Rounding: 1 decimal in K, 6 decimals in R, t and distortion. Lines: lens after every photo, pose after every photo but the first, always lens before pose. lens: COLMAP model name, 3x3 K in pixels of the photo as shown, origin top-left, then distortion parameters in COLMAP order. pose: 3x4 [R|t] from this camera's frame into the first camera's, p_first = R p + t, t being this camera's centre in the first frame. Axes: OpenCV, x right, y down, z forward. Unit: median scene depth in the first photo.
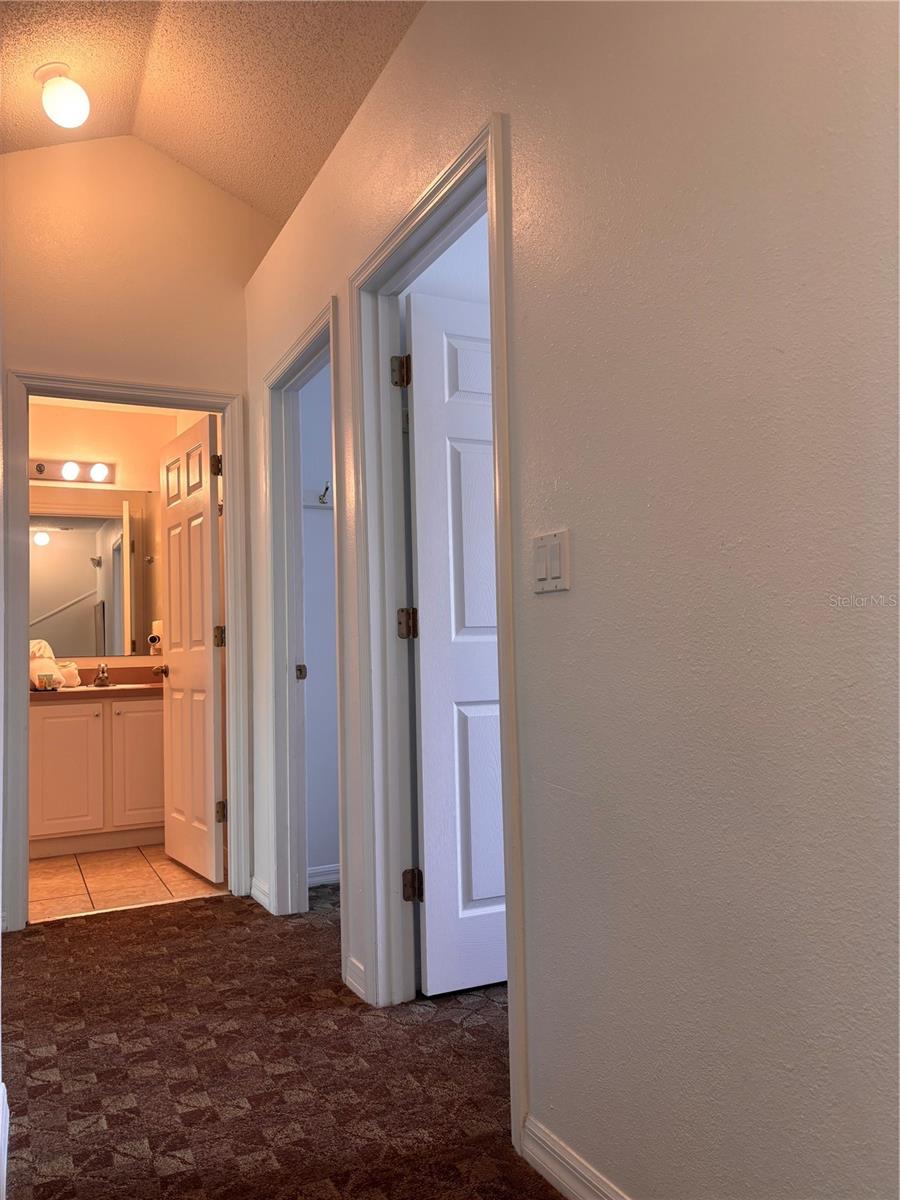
lens RADIAL K [[905.6, 0, 448.2], [0, 905.6, 602.7], [0, 0, 1]] dist [0.036338, -0.025845]
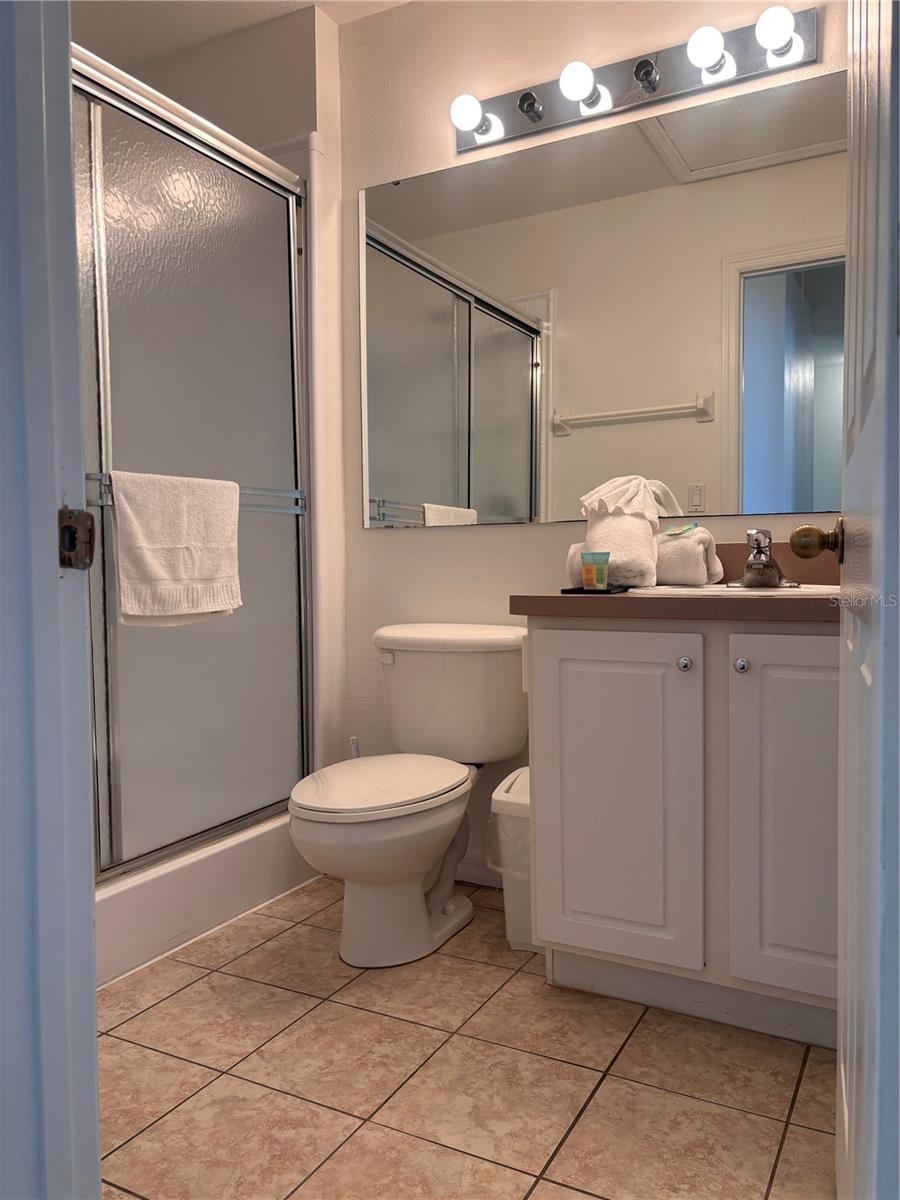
lens RADIAL K [[905.6, 0, 448.4], [0, 905.6, 604.4], [0, 0, 1]] dist [0.036338, -0.025845]
pose [[0.575675, 0.058618, -0.815575, -0.137290], [0.039917, 0.994223, 0.099634, 0.055492], [0.816704, -0.089912, 0.570010, 0.671500]]
